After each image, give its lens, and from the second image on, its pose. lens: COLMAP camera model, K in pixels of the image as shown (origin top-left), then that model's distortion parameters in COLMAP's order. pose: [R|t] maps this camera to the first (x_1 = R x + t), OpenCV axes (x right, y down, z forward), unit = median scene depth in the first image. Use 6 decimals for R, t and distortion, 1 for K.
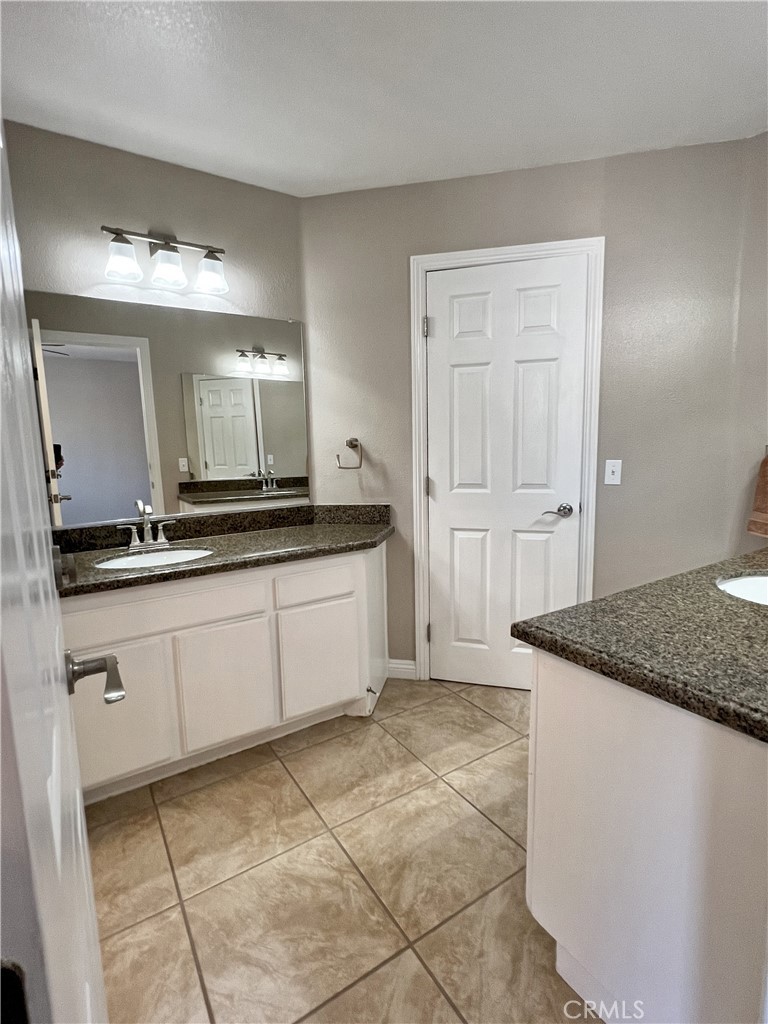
lens RADIAL K [[495.8, 0, 380.2], [0, 495.8, 511.8], [0, 0, 1]] dist [-0.001144, 0.001744]
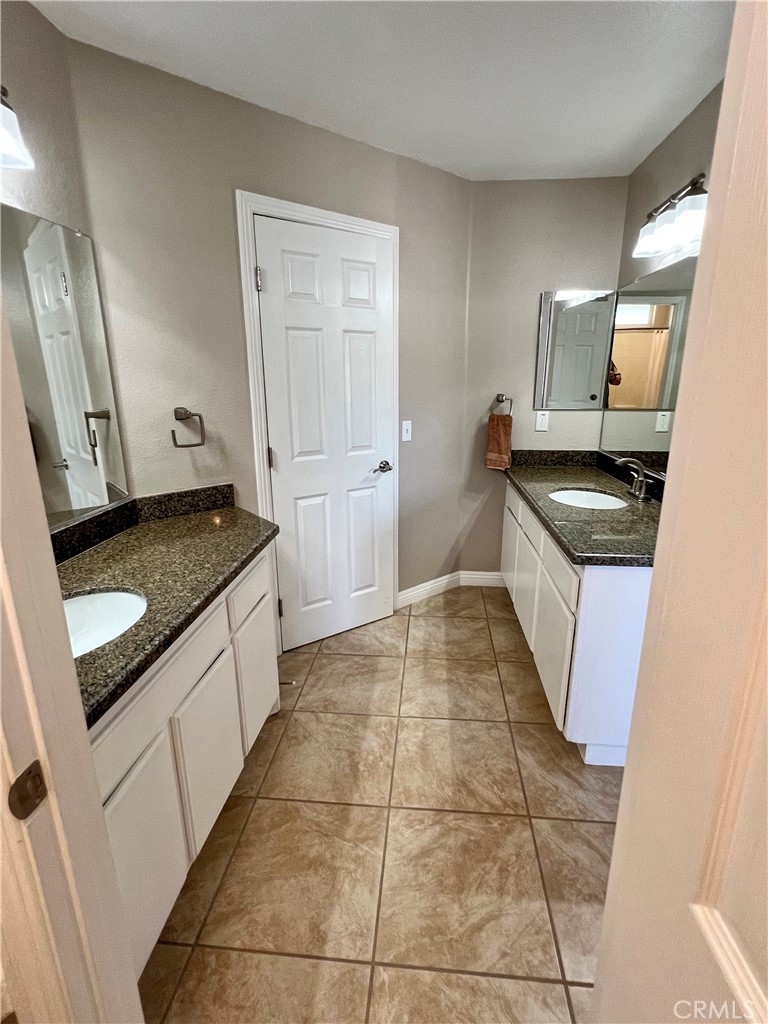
lens RADIAL K [[495.8, 0, 380.5], [0, 495.8, 512.7], [0, 0, 1]] dist [-0.001144, 0.001744]
pose [[0.622140, -0.191978, 0.759003, -0.747095], [0.104399, 0.981154, 0.162594, -0.119296], [-0.775914, -0.021917, 0.630458, 0.367665]]
